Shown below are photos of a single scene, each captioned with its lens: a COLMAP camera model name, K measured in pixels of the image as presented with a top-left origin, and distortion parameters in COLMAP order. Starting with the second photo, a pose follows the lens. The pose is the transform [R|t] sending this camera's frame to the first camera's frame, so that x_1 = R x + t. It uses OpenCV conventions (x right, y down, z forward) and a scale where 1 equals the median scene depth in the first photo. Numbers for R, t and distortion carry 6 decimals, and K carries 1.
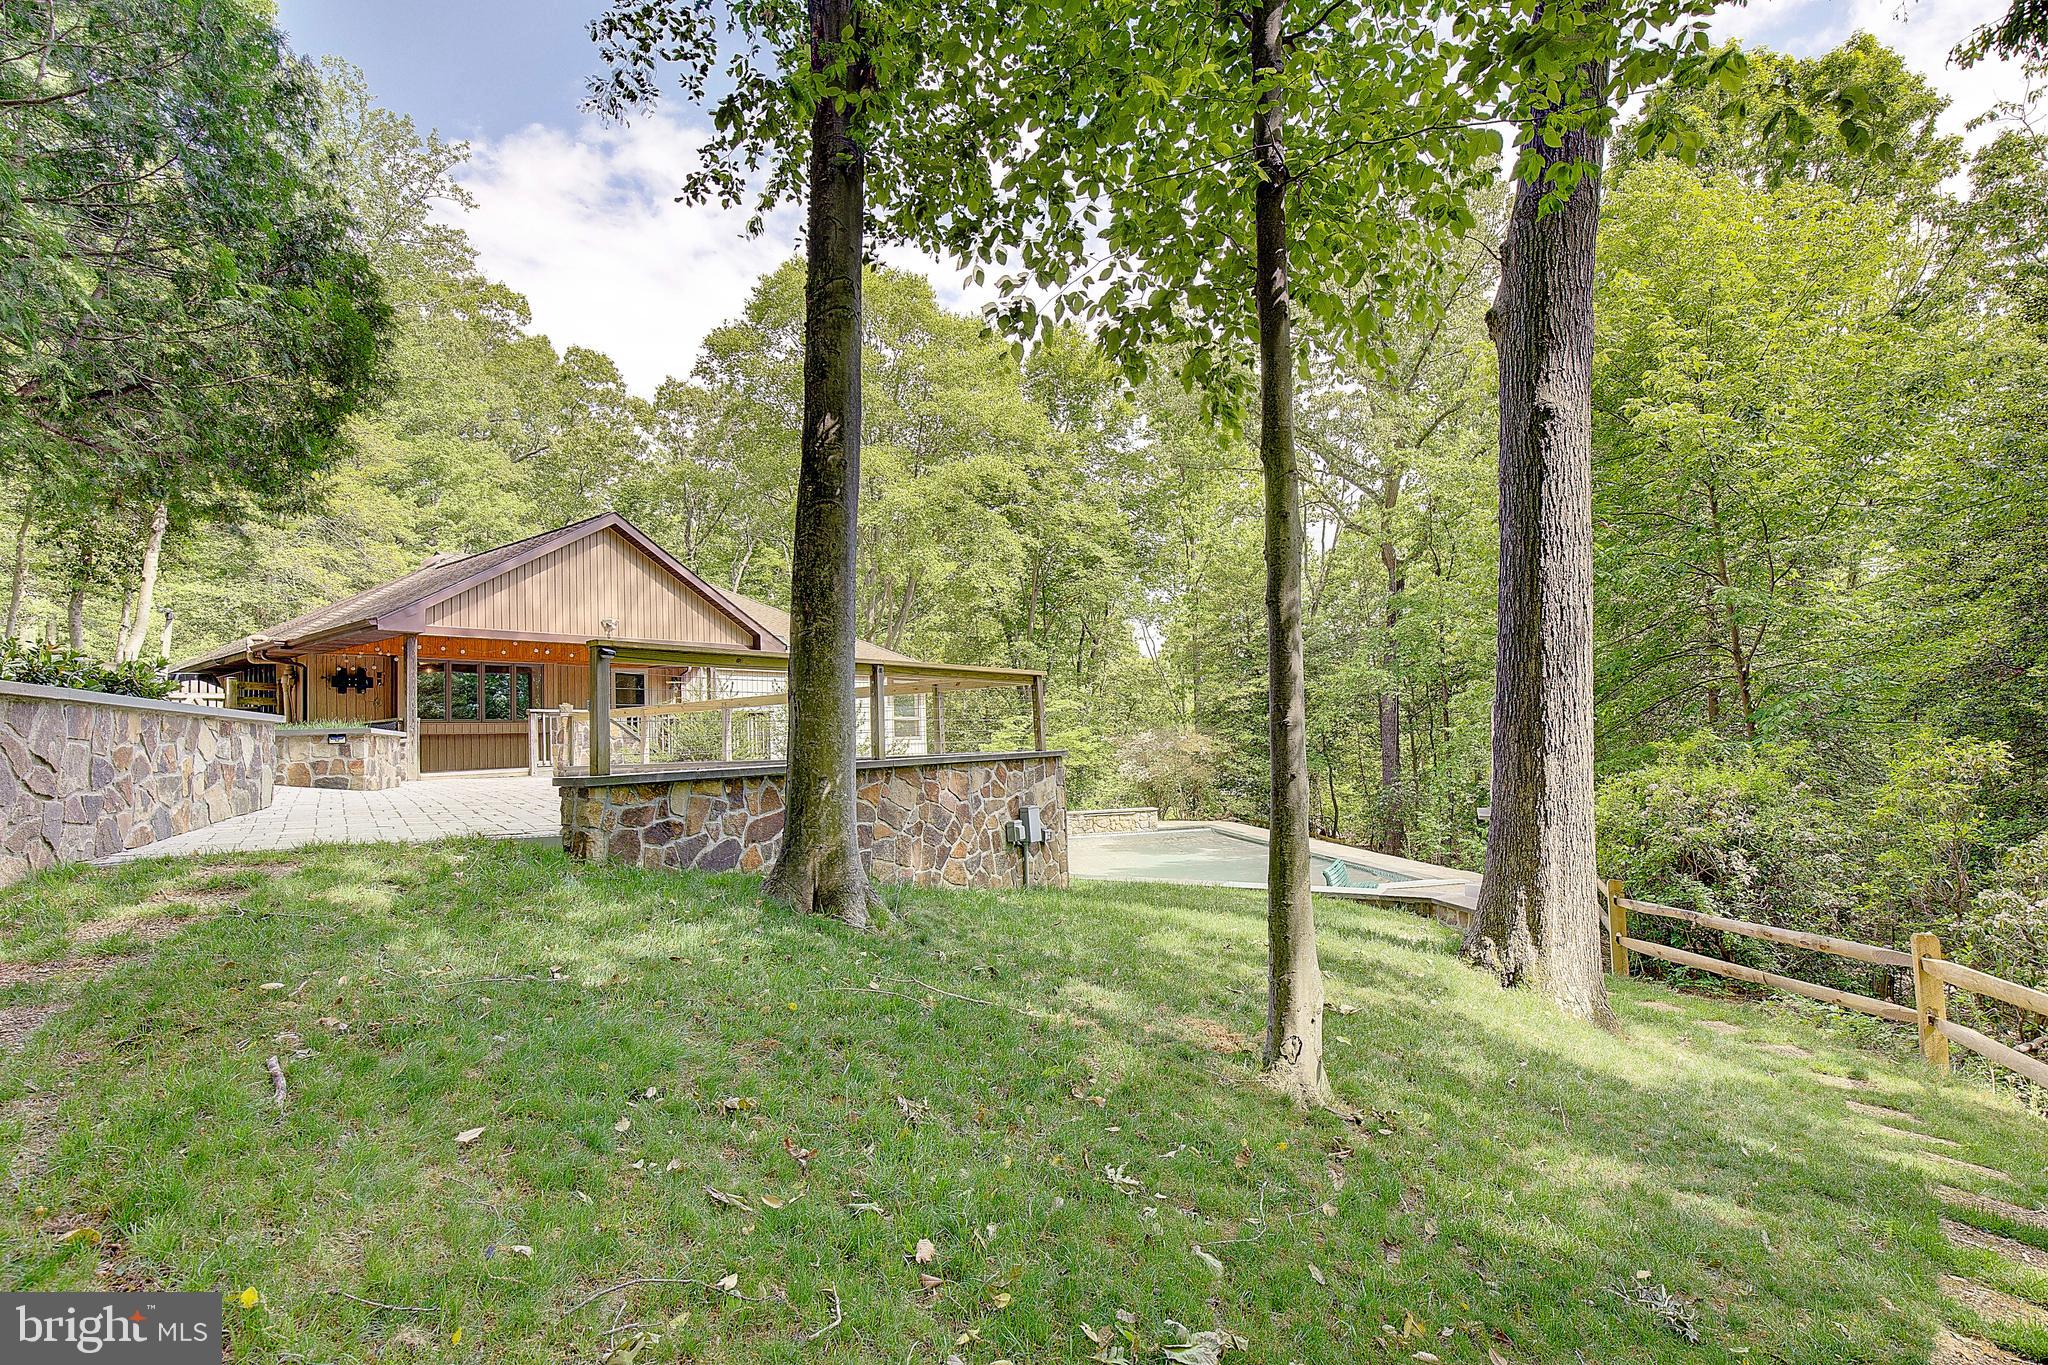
lens RADIAL K [[942.3, 0, 1017.8], [0, 942.3, 680.3], [0, 0, 1]] dist [-0.023167, 0.001077]
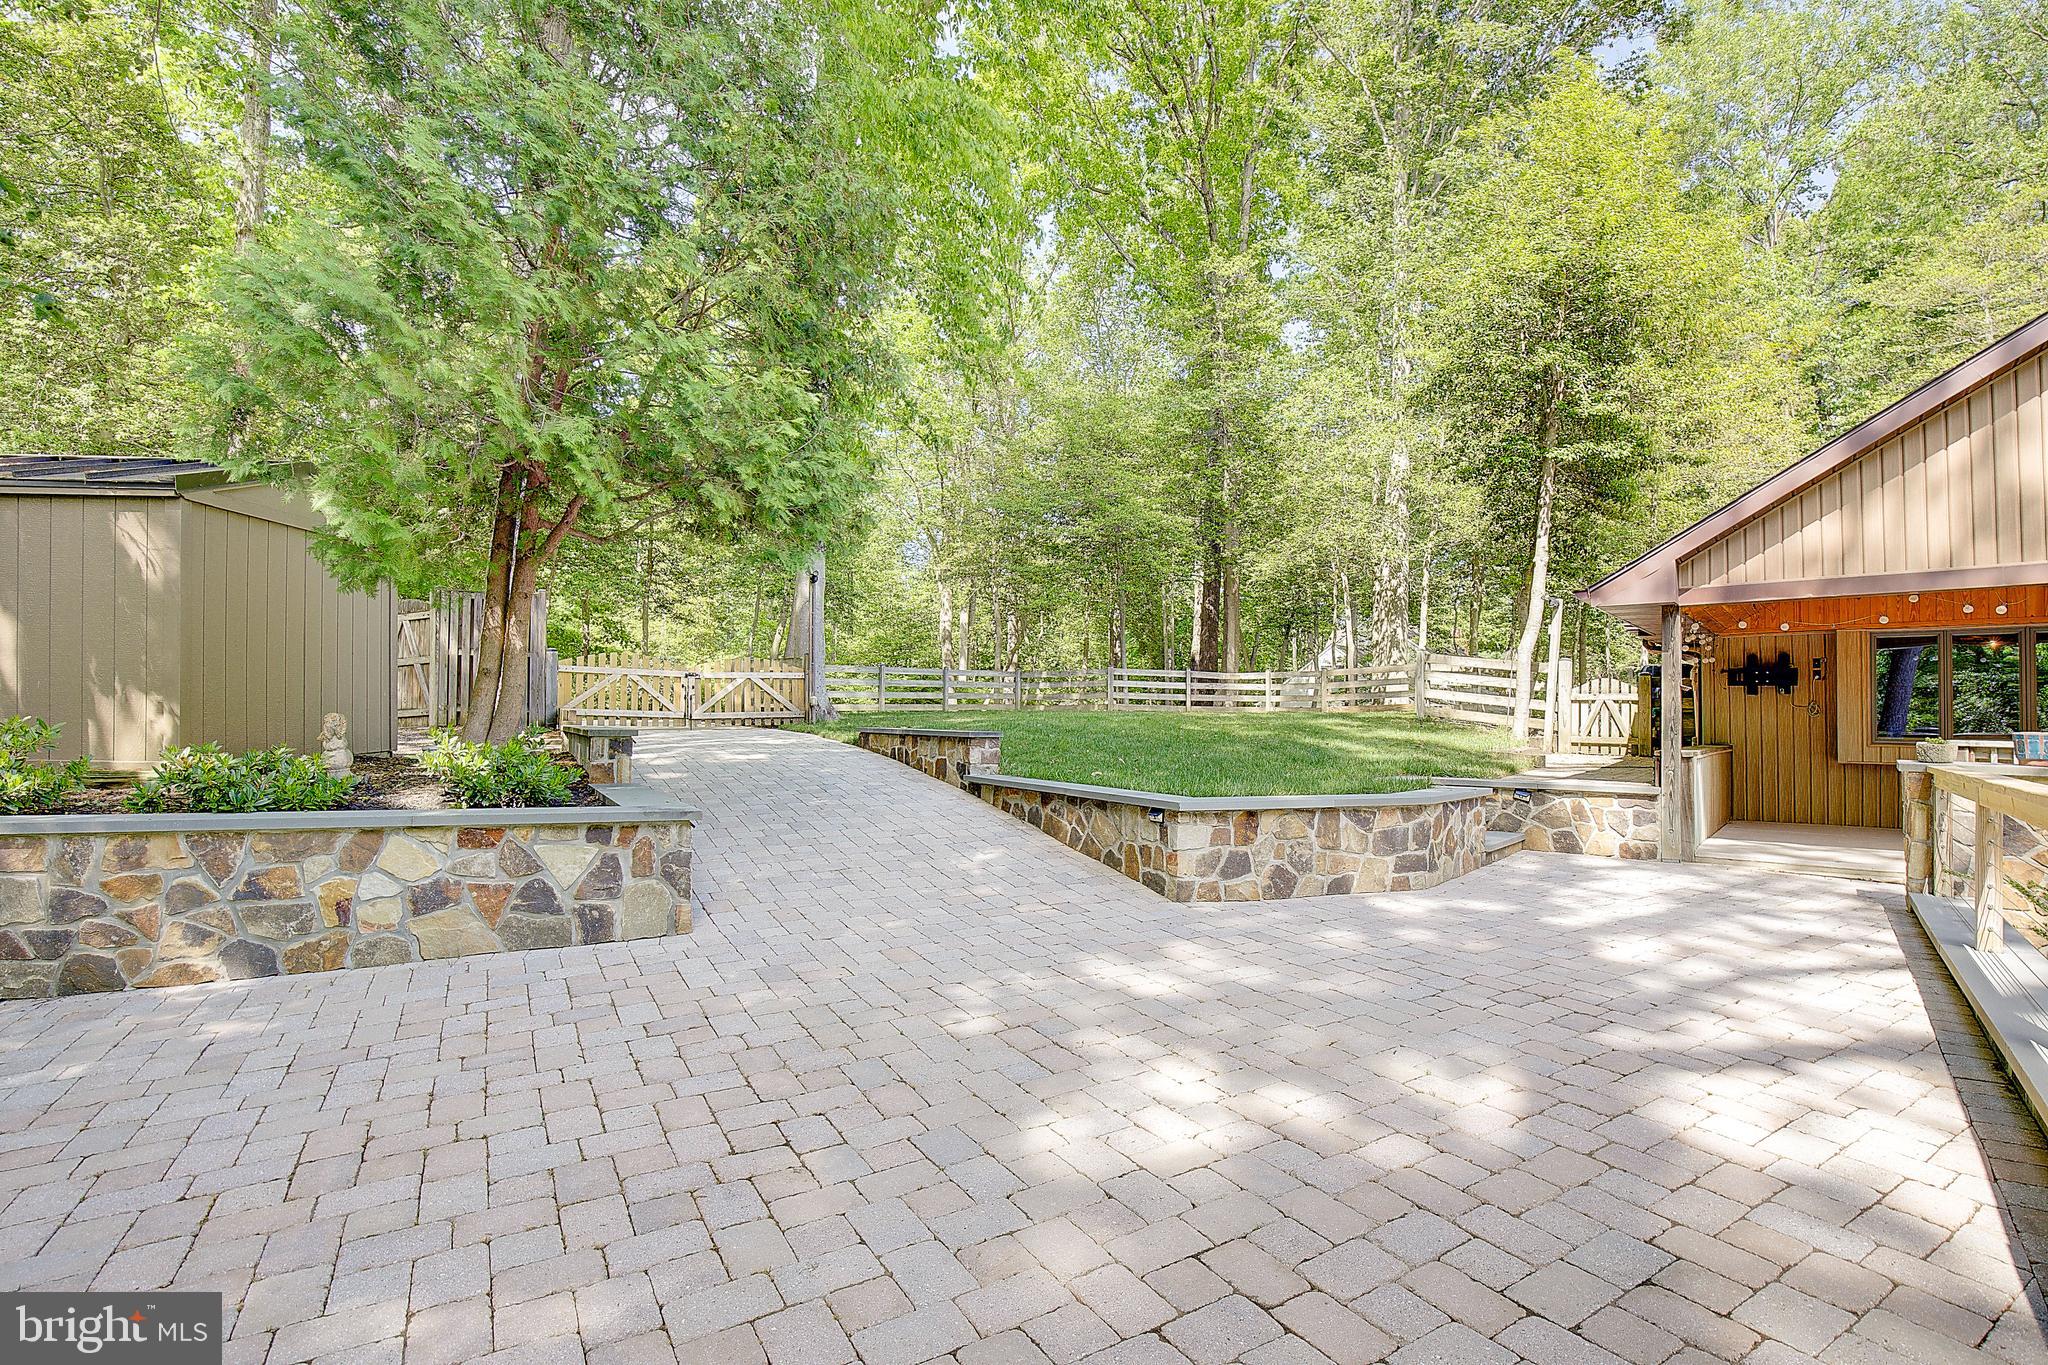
lens RADIAL K [[942.3, 0, 1065.6], [0, 942.3, 700.3], [0, 0, 1]] dist [-0.023167, 0.001077]
pose [[-0.076449, 0.019064, -0.996891, -0.027126], [0.053331, 0.998464, 0.015005, -0.010629], [0.995646, -0.052018, -0.077348, 0.354990]]
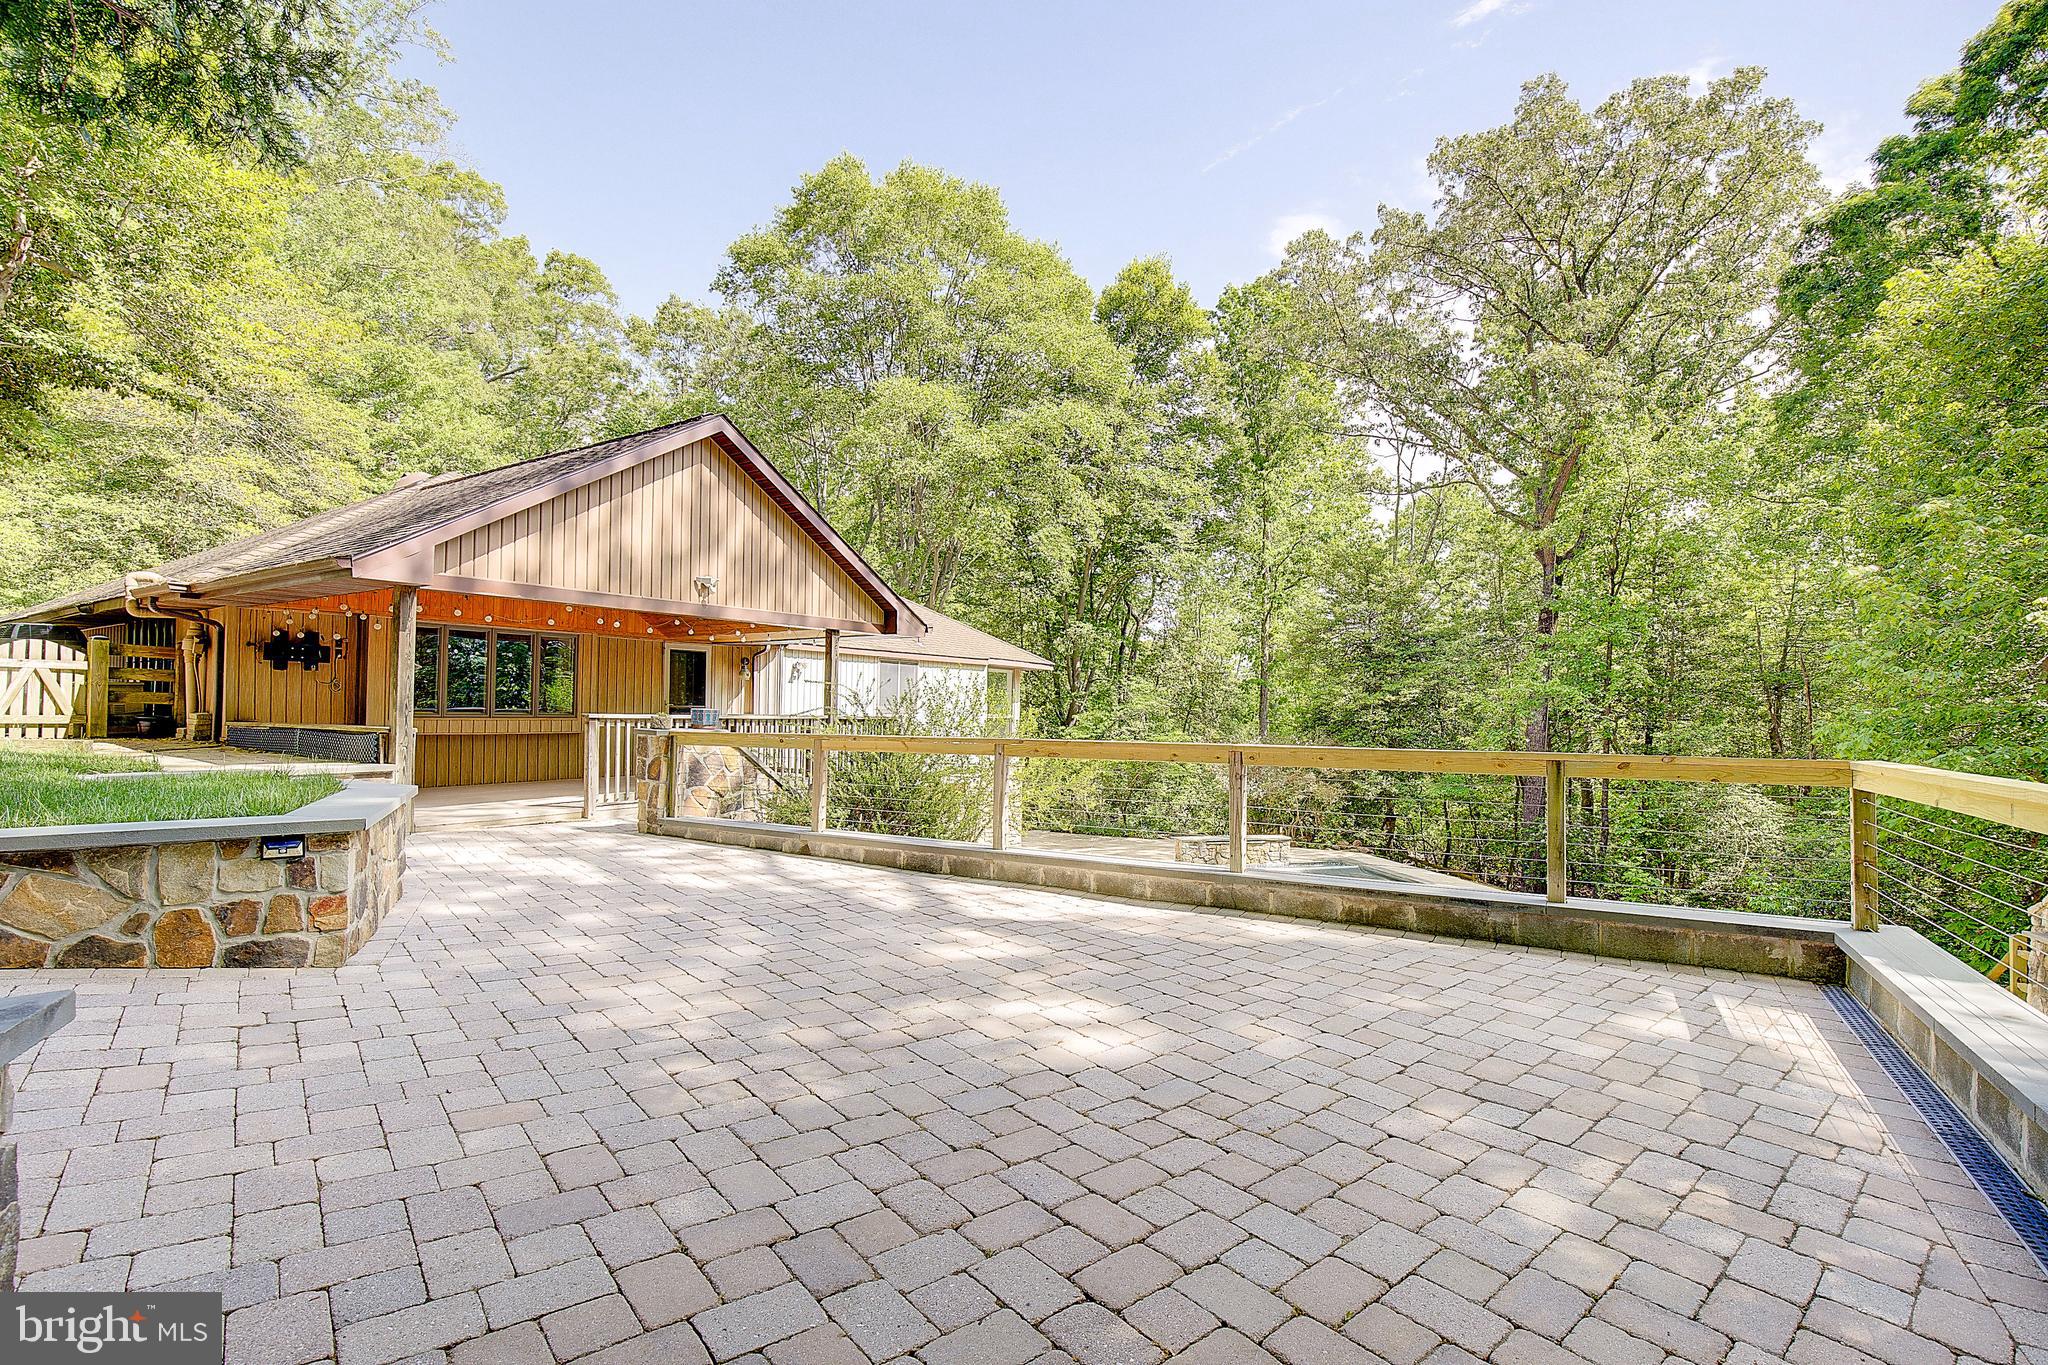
lens RADIAL K [[942.3, 0, 1024.3], [0, 942.3, 693.9], [0, 0, 1]] dist [-0.023167, 0.001077]
pose [[0.997229, 0.050041, 0.055041, -0.153296], [-0.052307, 0.997808, 0.040530, -0.013971], [-0.052892, -0.043297, 0.997661, 0.205345]]
